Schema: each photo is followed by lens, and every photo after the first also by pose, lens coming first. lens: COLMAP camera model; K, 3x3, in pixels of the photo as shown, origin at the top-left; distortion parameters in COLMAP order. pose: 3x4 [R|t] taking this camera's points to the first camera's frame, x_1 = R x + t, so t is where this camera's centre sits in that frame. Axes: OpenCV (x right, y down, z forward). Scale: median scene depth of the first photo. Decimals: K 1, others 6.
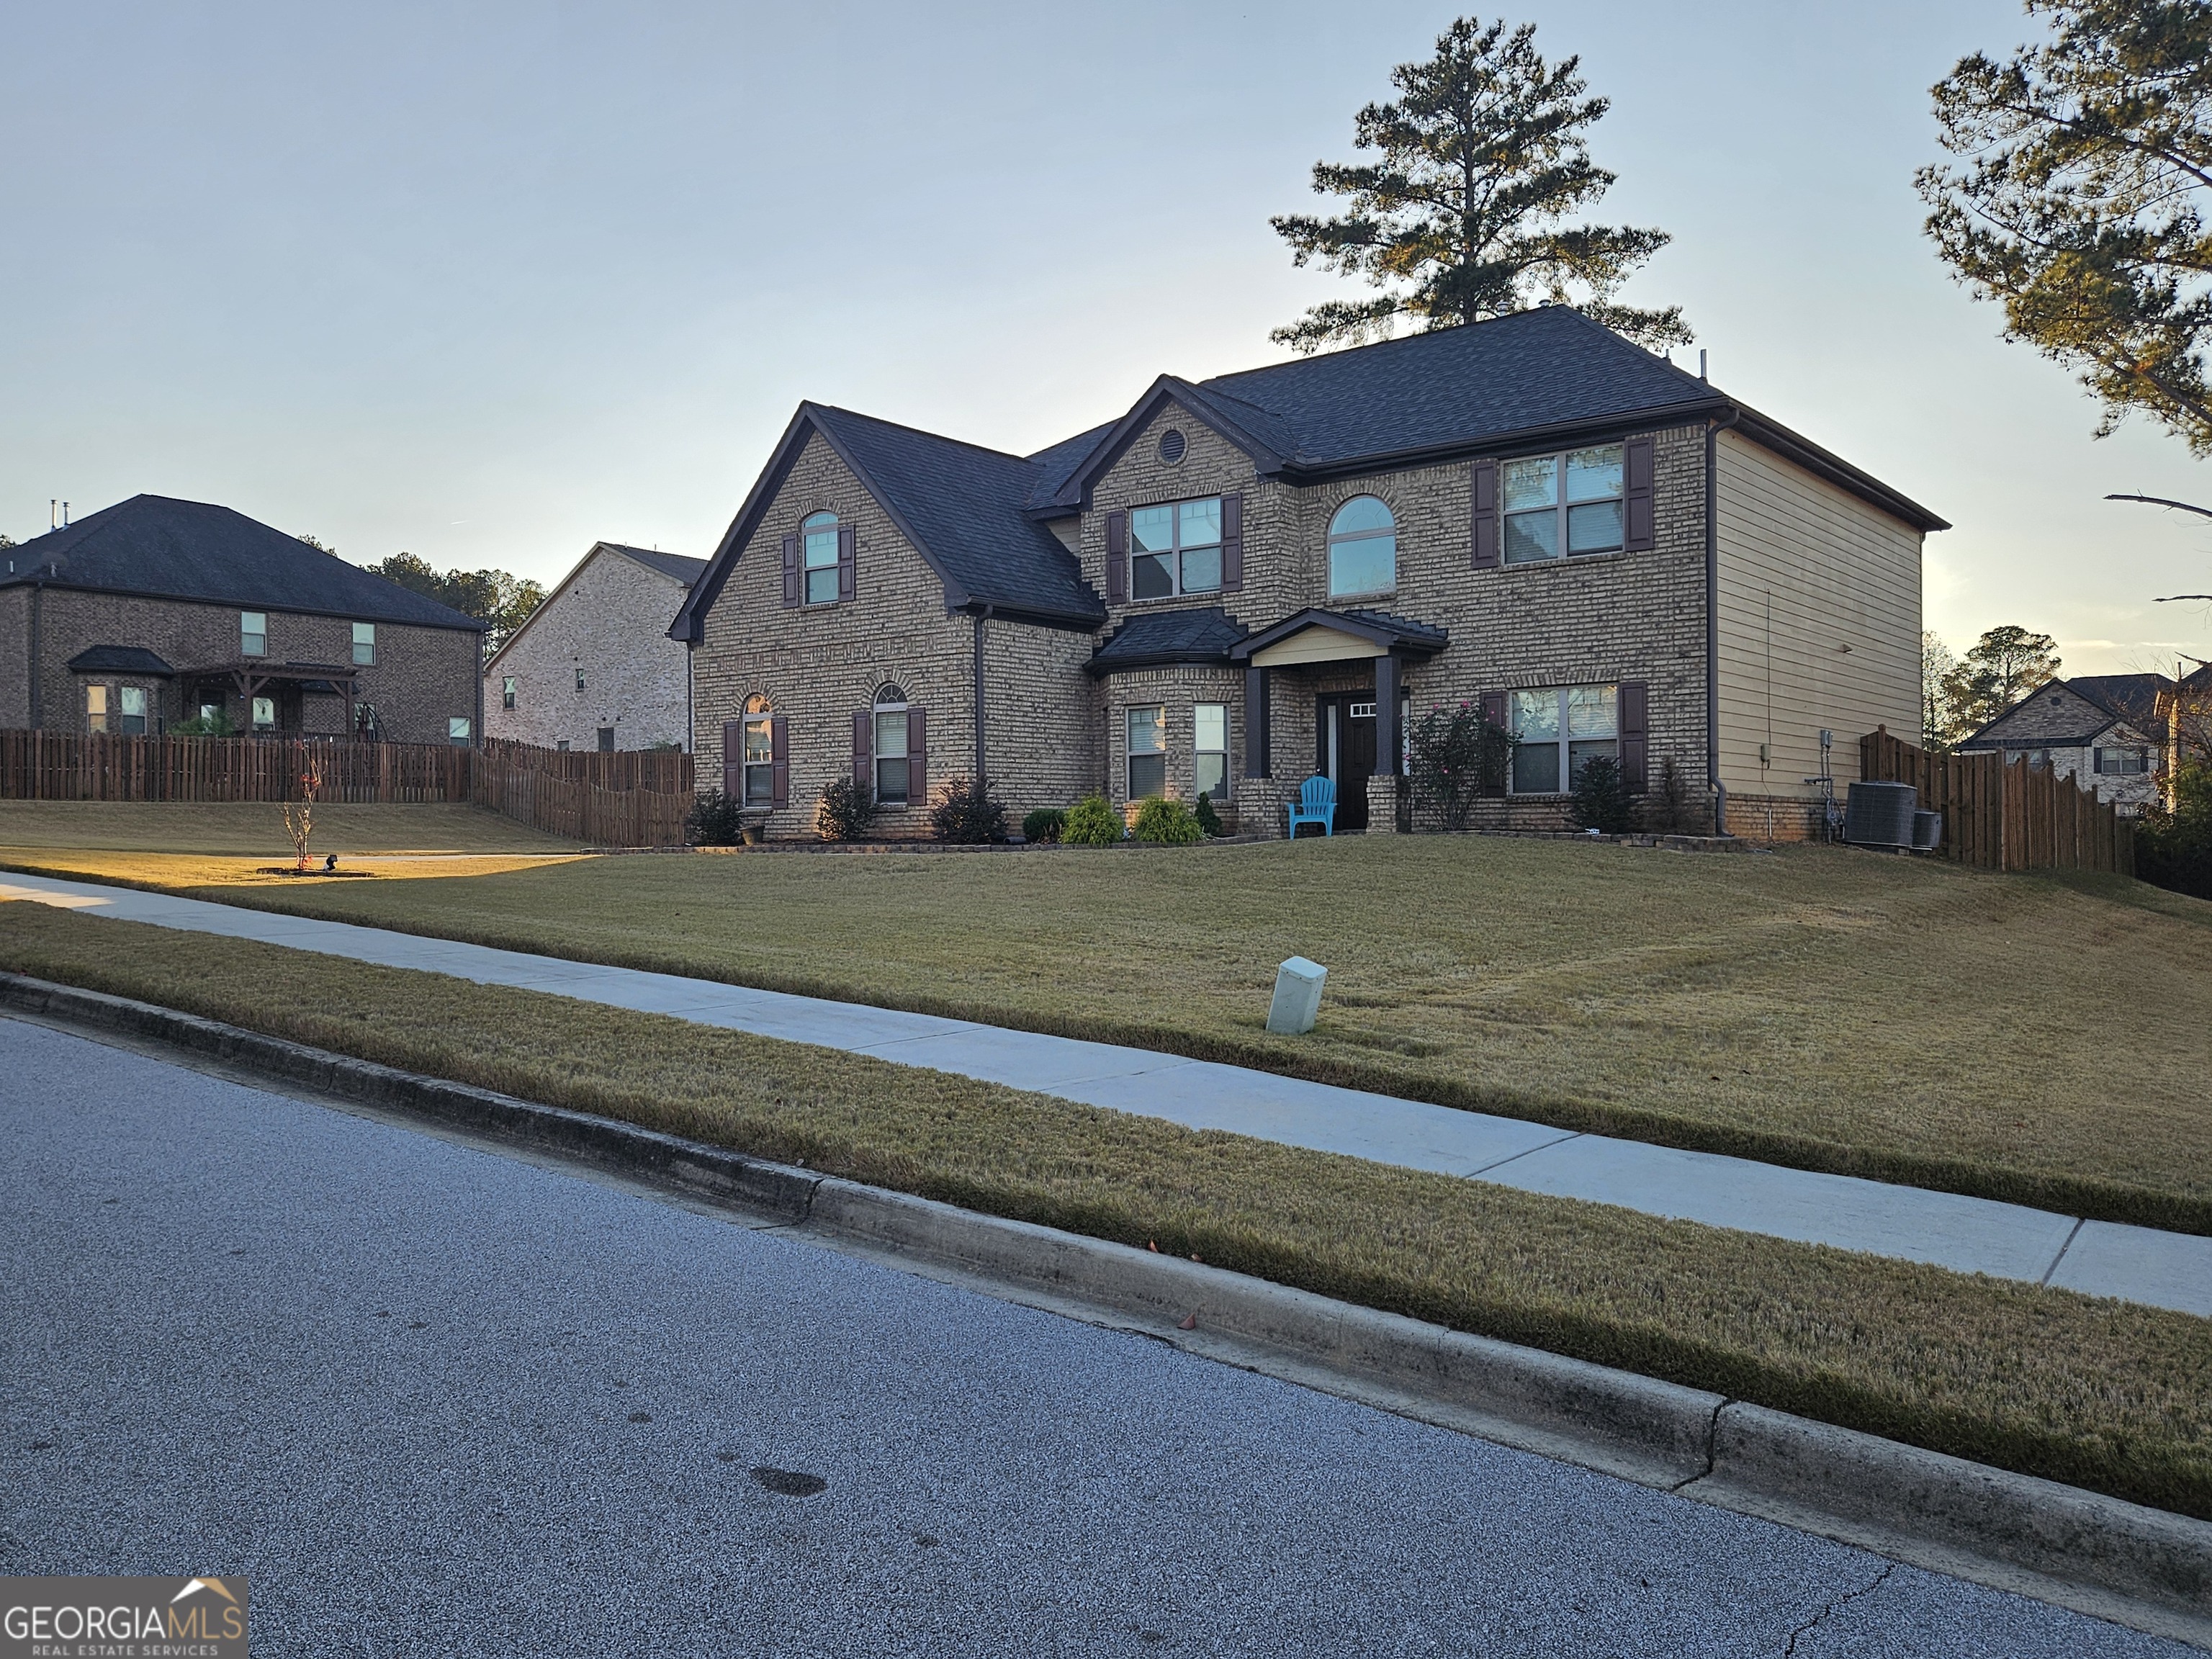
lens RADIAL K [[1732.5, 0, 1087.4], [0, 1732.5, 834.2], [0, 0, 1]] dist [0.056095, -0.010293]
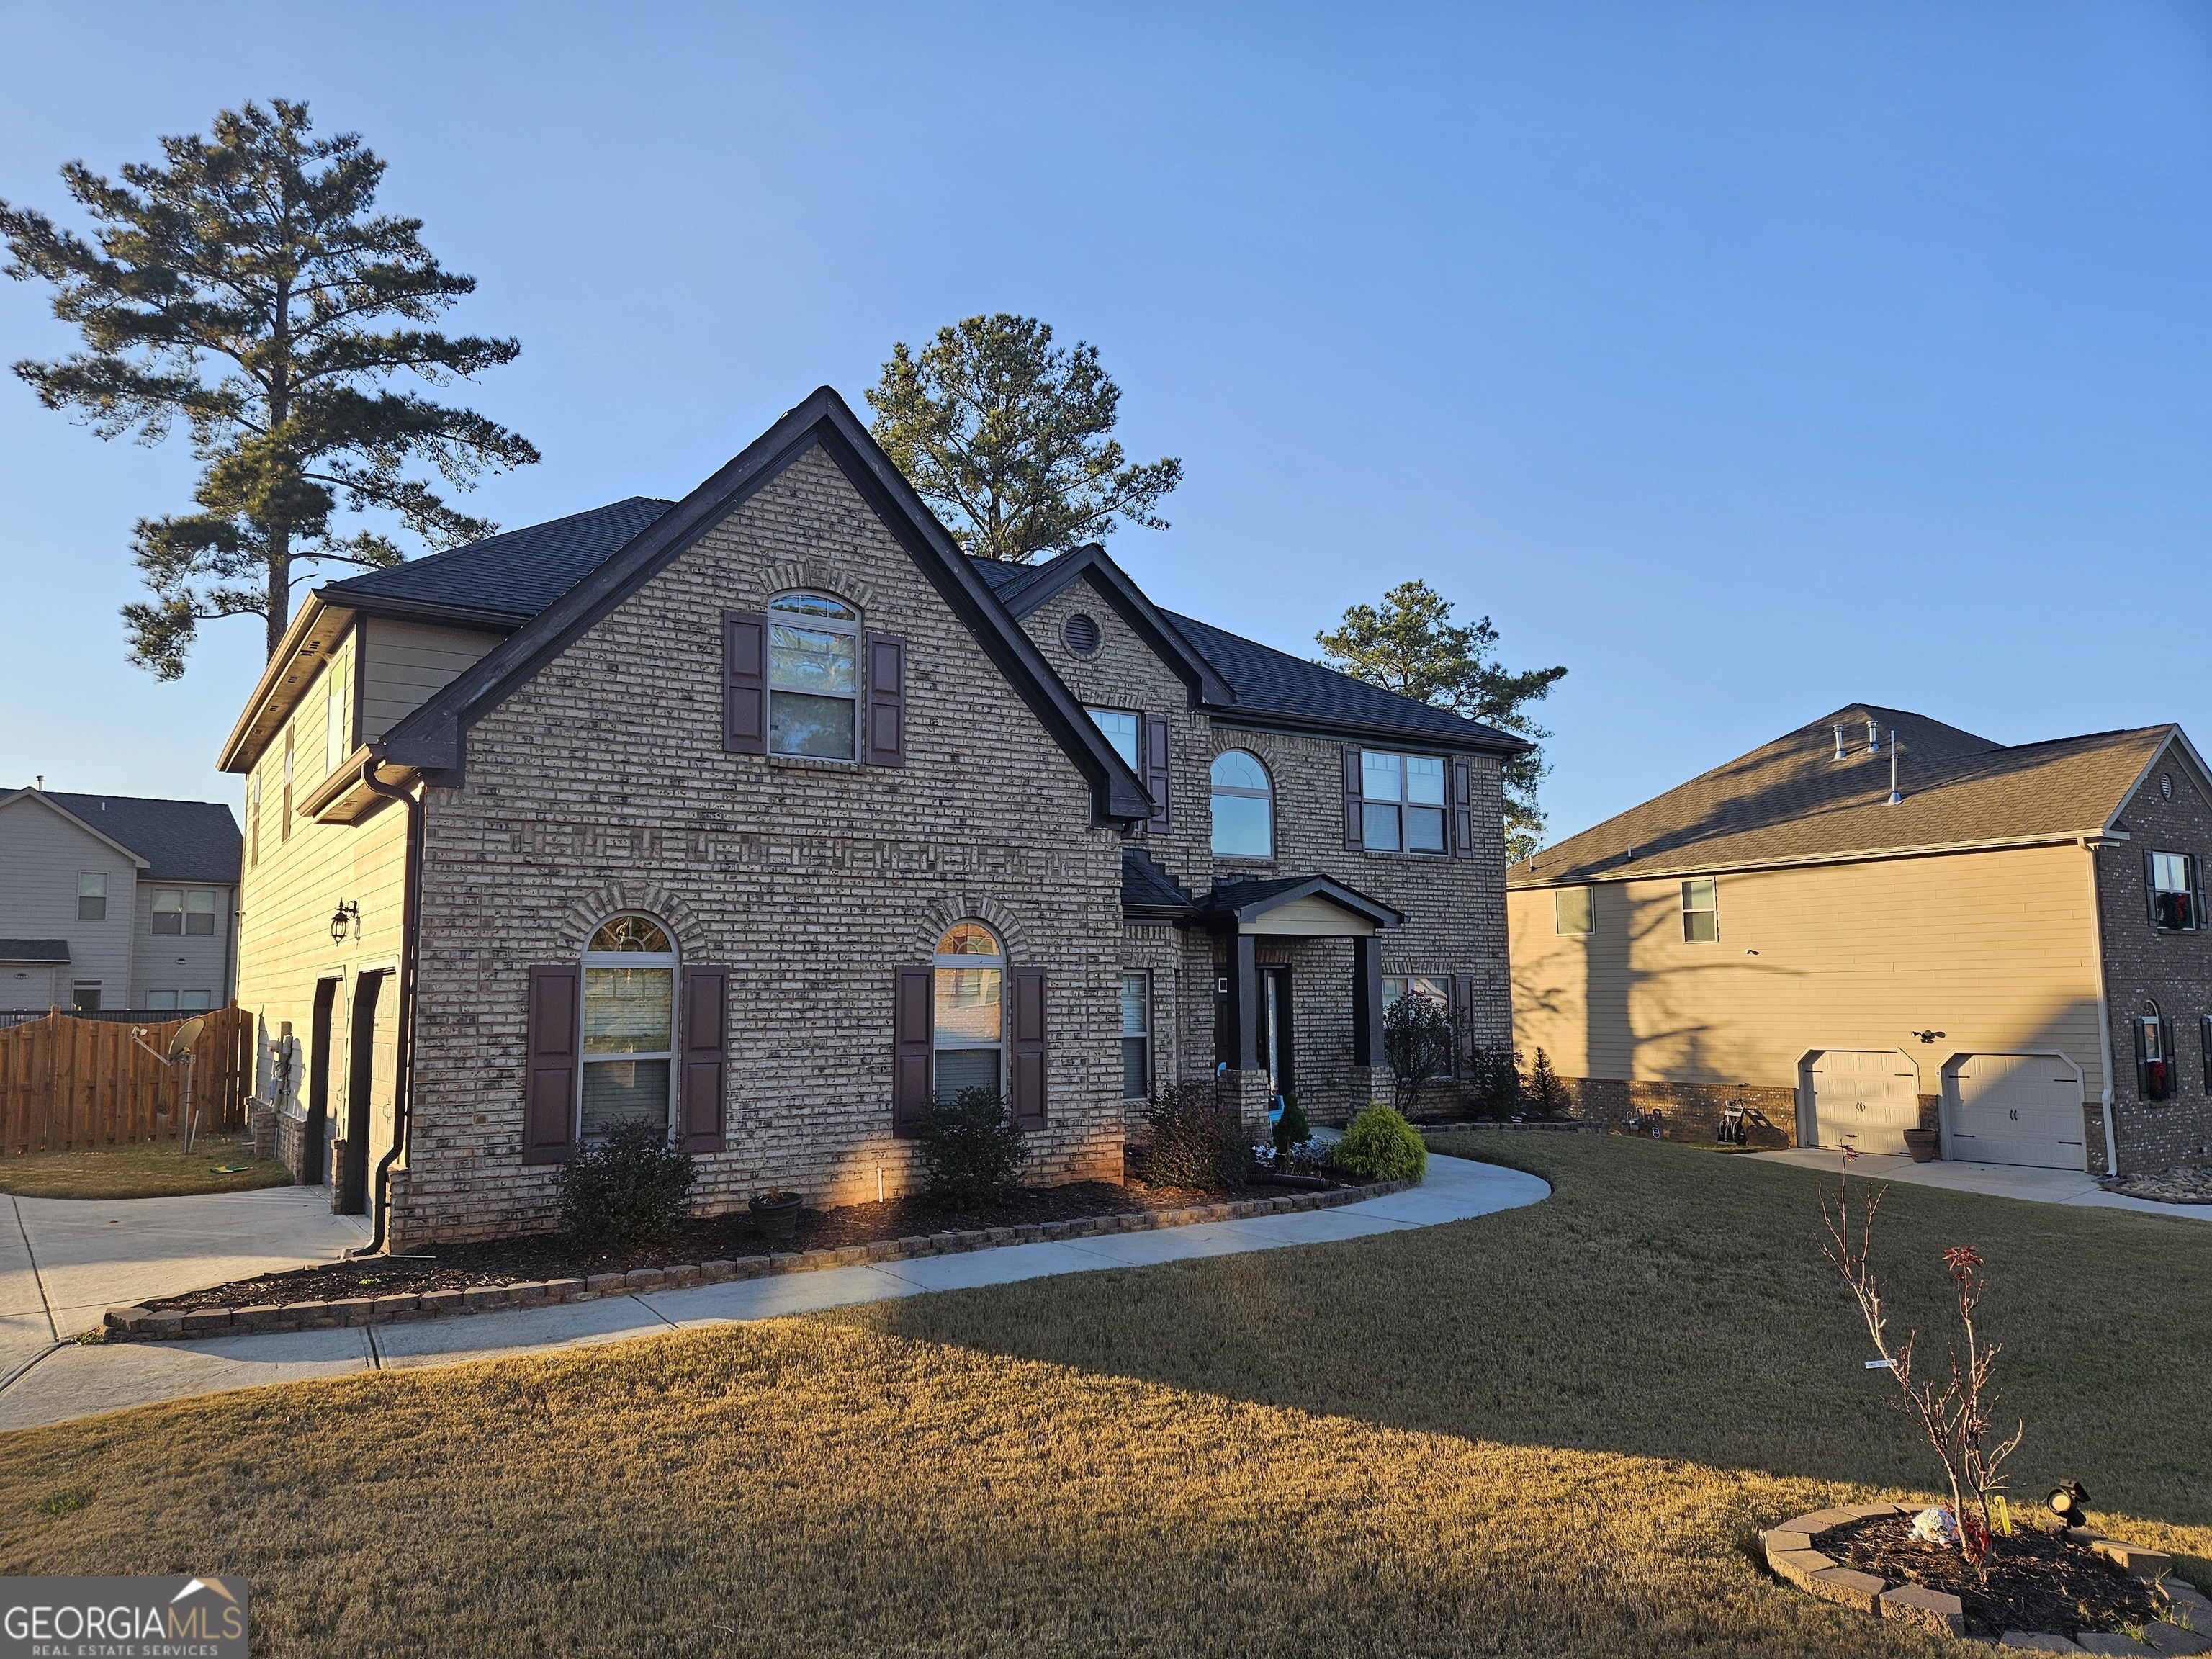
lens RADIAL K [[1526.3, 0, 1088.4], [0, 1526.3, 852.0], [0, 0, 1]] dist [0.063656, -0.050648]
pose [[0.324685, 0.103200, 0.940175, -0.563604], [0.009740, 0.993612, -0.112429, -0.049575], [-0.945772, 0.045661, 0.321606, 0.761998]]
